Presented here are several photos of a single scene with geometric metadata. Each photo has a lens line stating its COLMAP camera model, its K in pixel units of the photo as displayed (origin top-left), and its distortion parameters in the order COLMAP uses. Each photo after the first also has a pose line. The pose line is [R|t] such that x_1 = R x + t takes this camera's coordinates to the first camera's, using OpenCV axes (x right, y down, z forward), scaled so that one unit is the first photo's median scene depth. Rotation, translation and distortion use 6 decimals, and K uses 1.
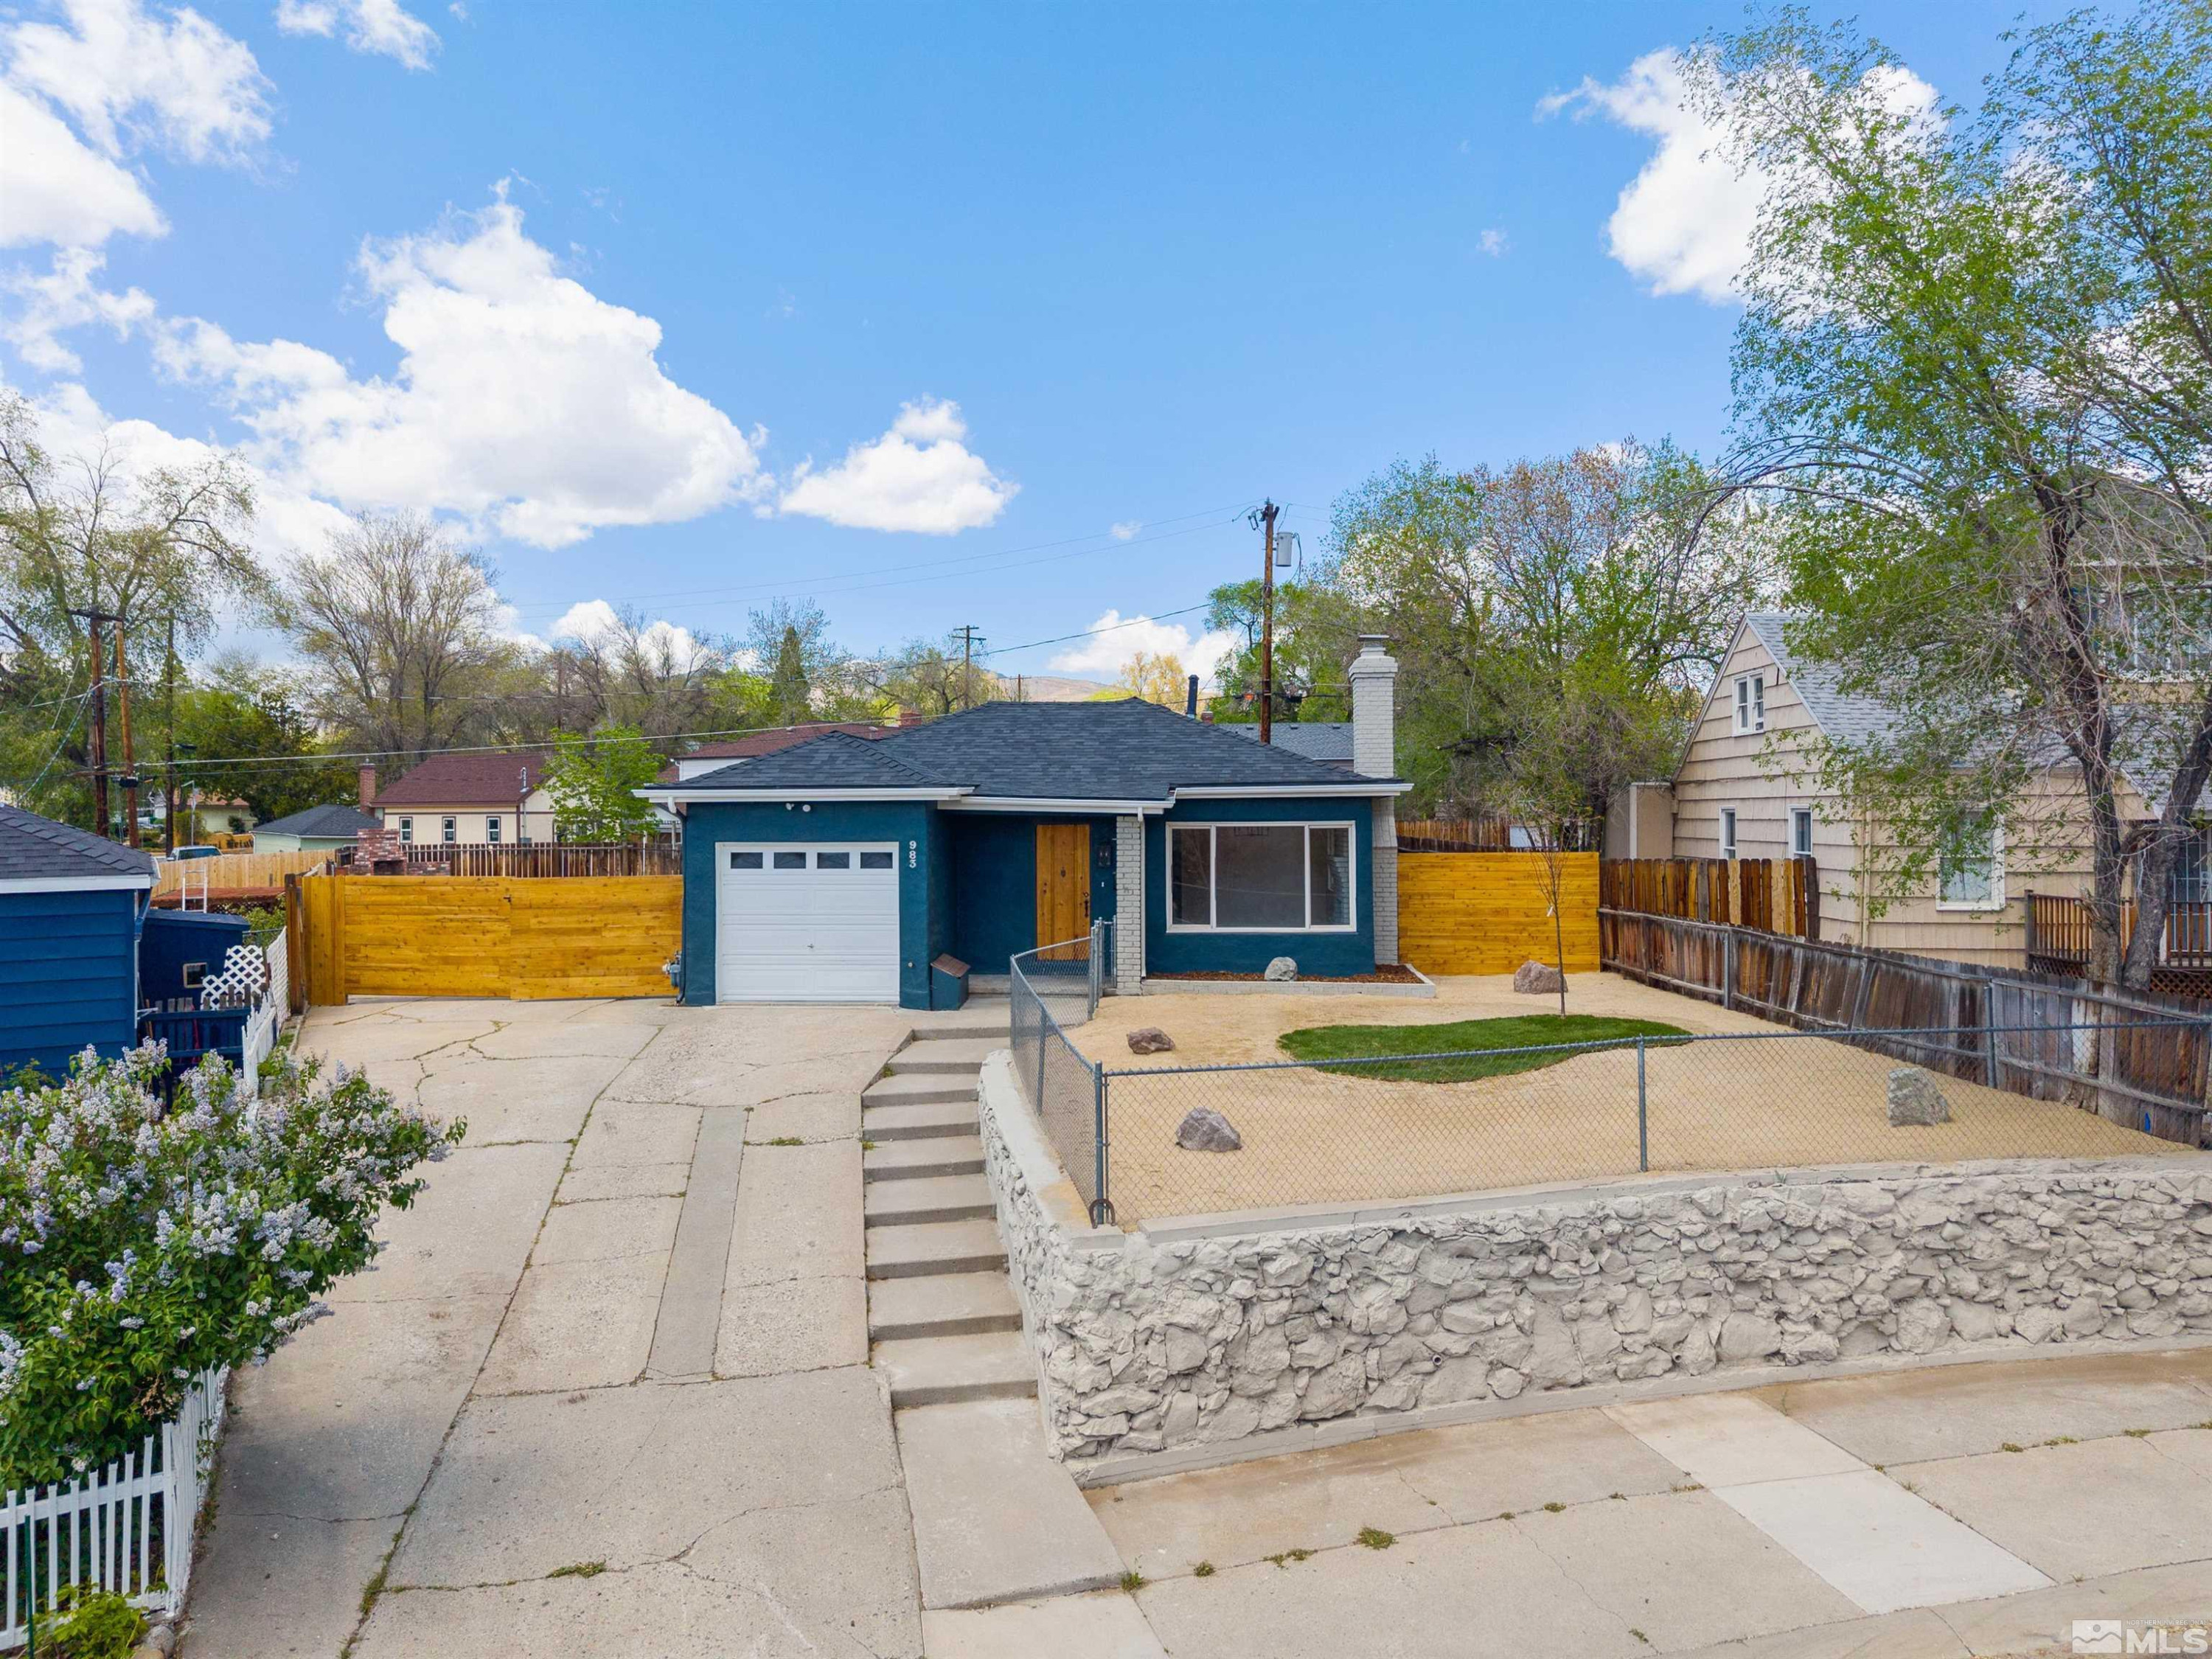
lens RADIAL K [[1494.7, 0, 1103.1], [0, 1494.7, 795.1], [0, 0, 1]] dist [0.010272, -0.005298]
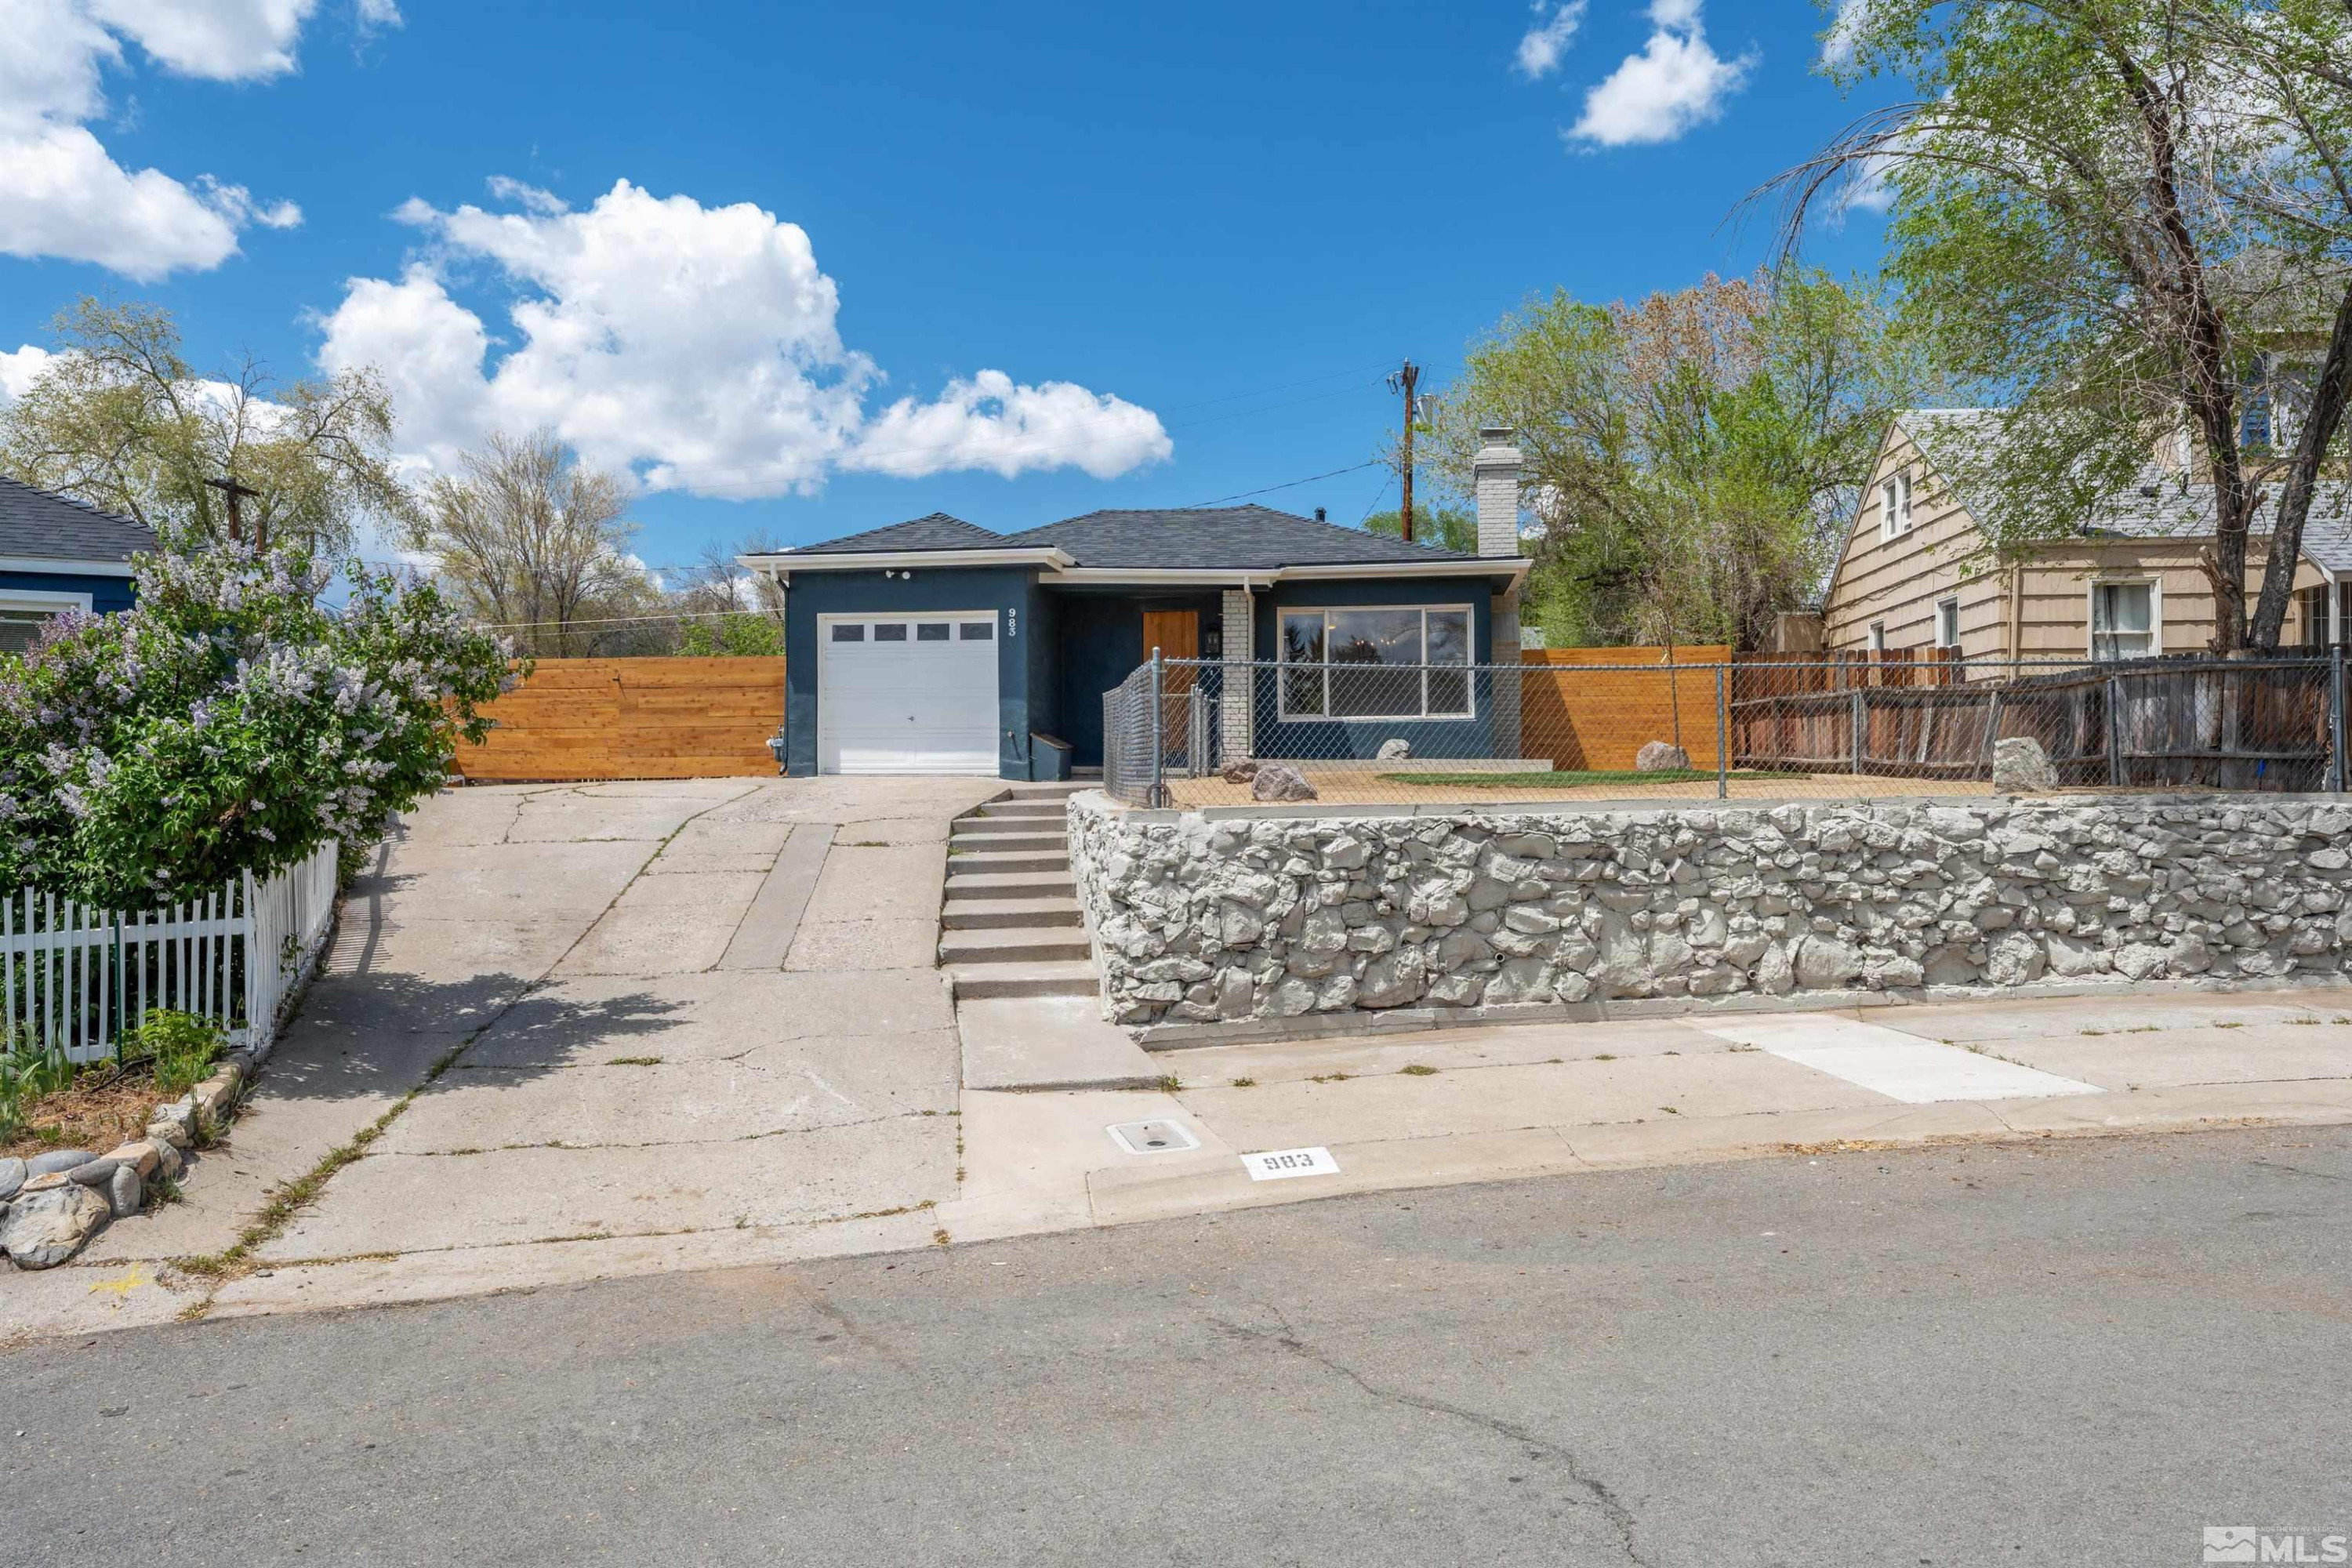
lens RADIAL K [[1565.9, 0, 1170.7], [0, 1565.9, 777.6], [0, 0, 1]] dist [0.005804, -0.001020]
pose [[0.998274, 0.001977, -0.058696, 0.061916], [-0.002045, 0.999997, -0.001096, 0.242225], [0.058694, 0.001214, 0.998275, -0.044842]]
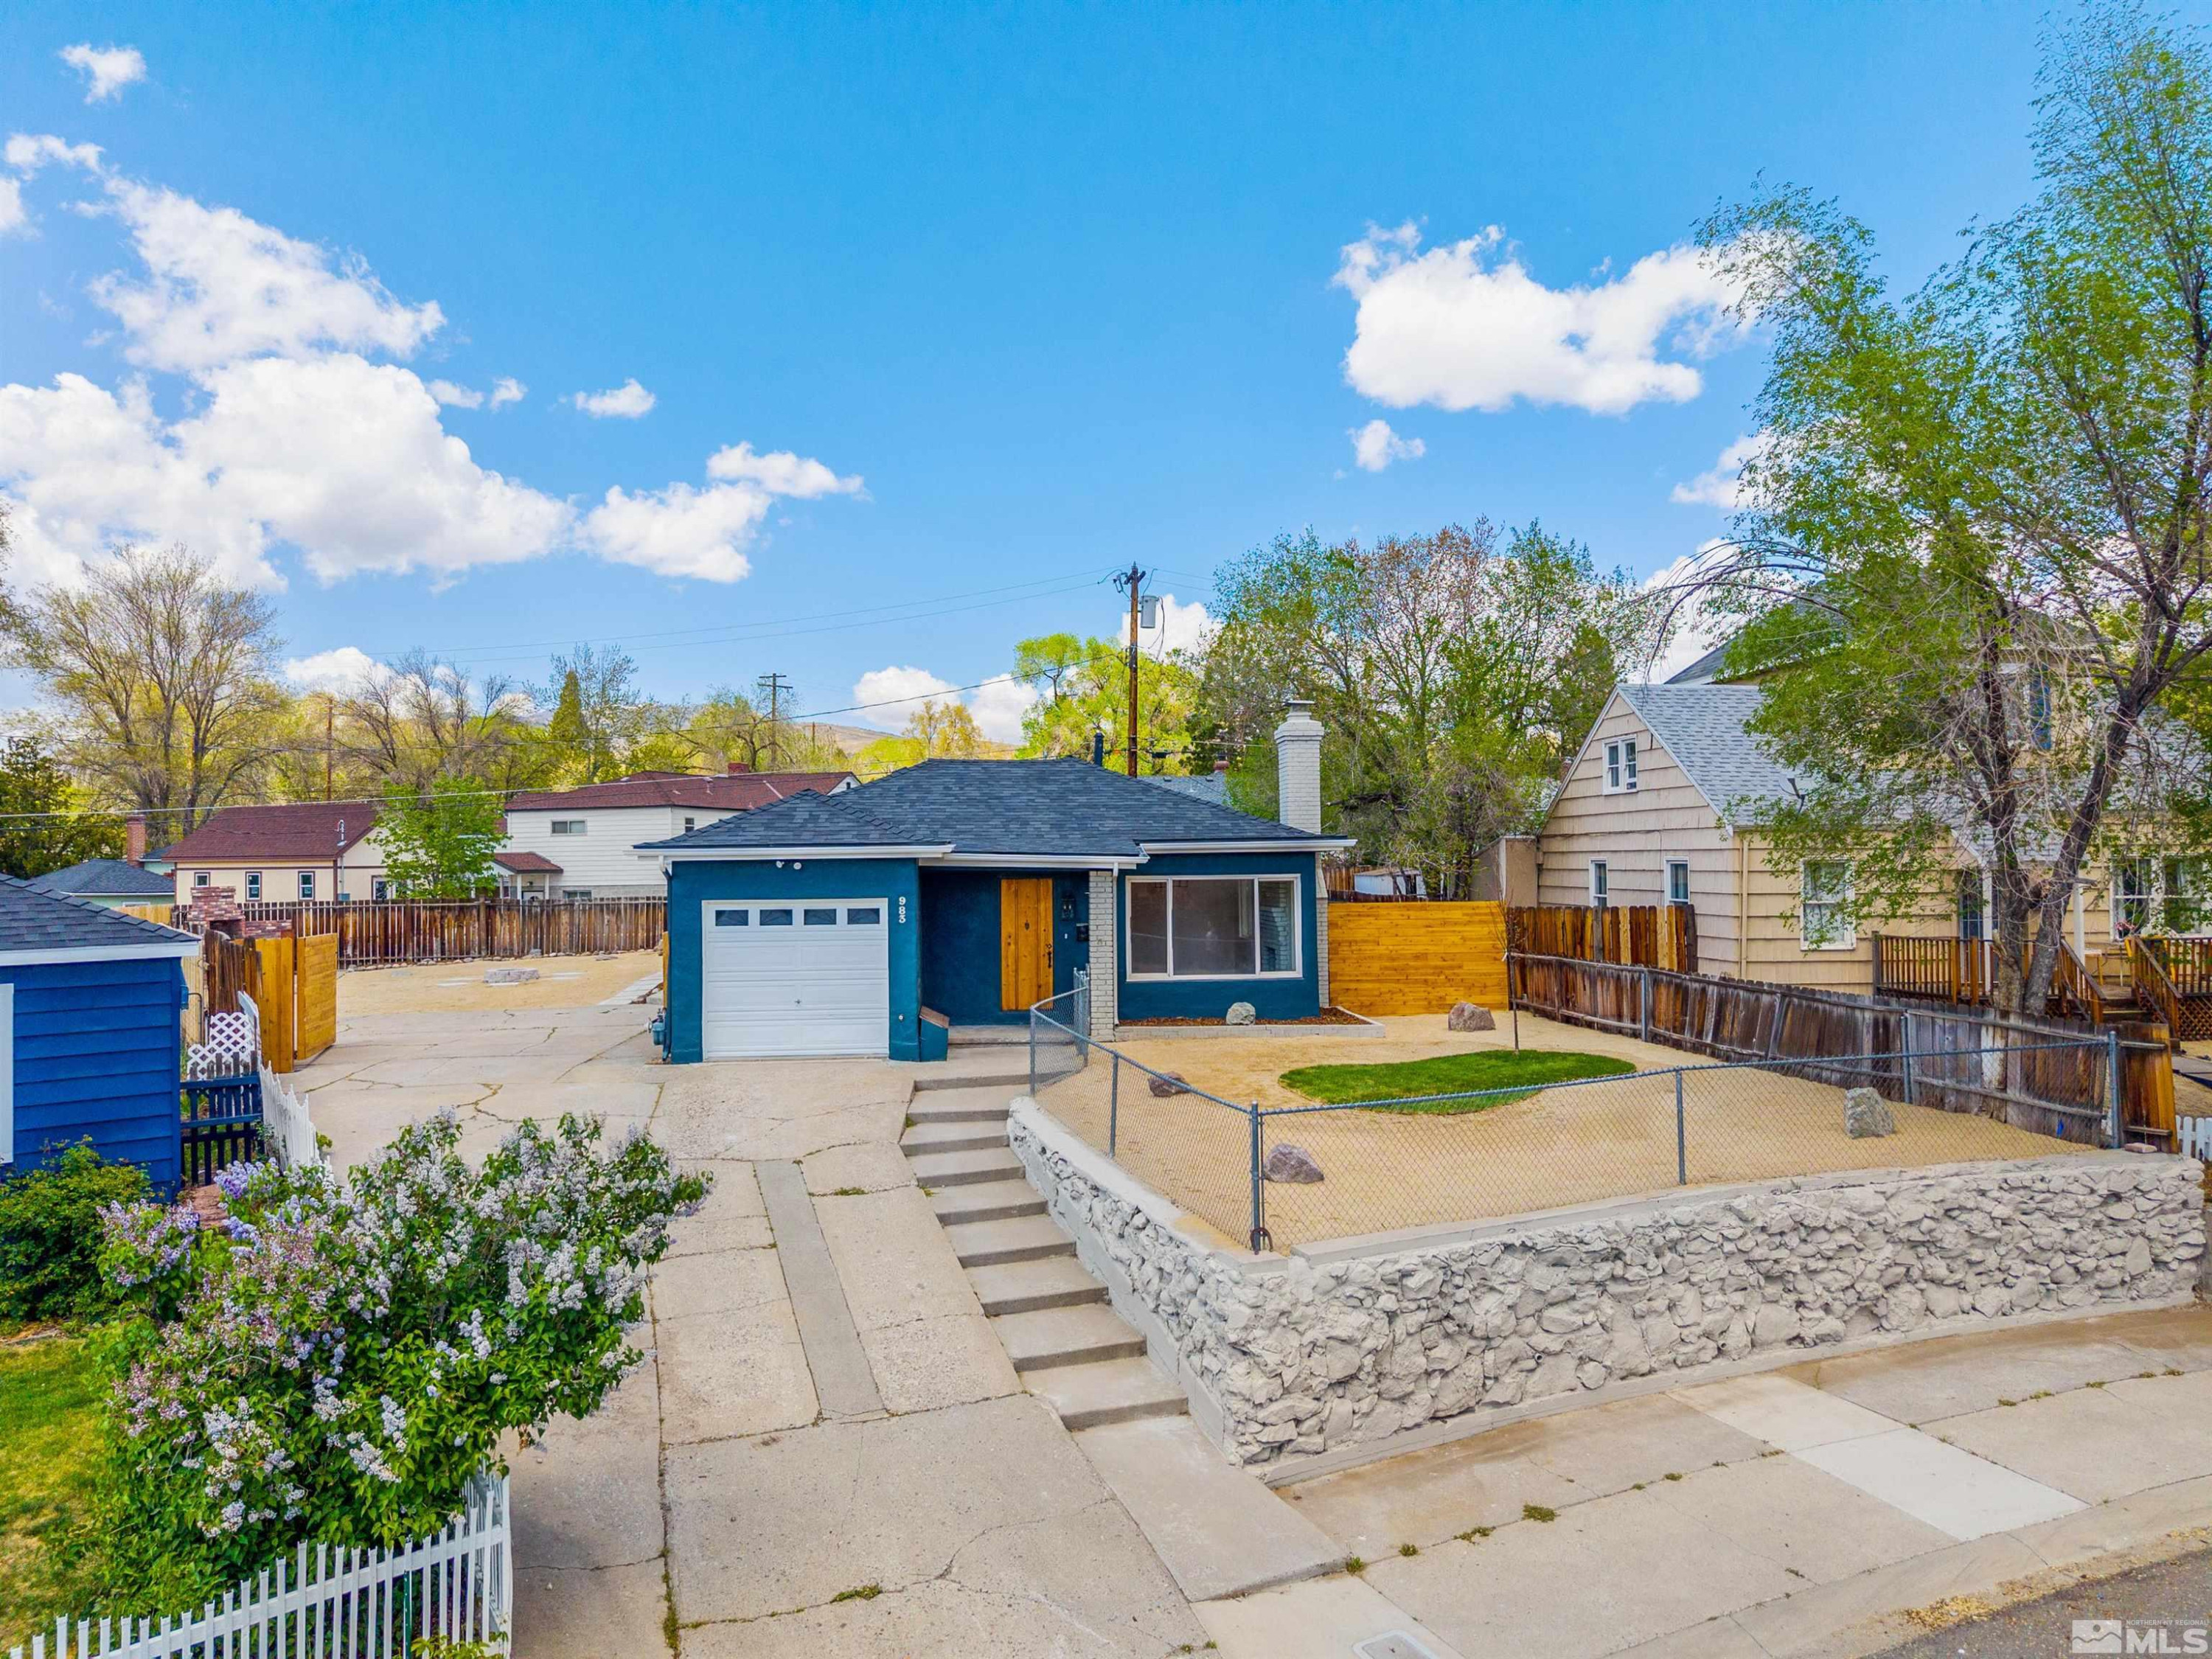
lens RADIAL K [[1483.1, 0, 1098.1], [0, 1483.1, 833.9], [0, 0, 1]] dist [0.010106, -0.003623]
pose [[0.987811, -0.002291, 0.155641, -0.259888], [0.003238, 0.999978, -0.005833, -0.011209], [-0.155624, 0.006266, 0.987796, -0.052888]]
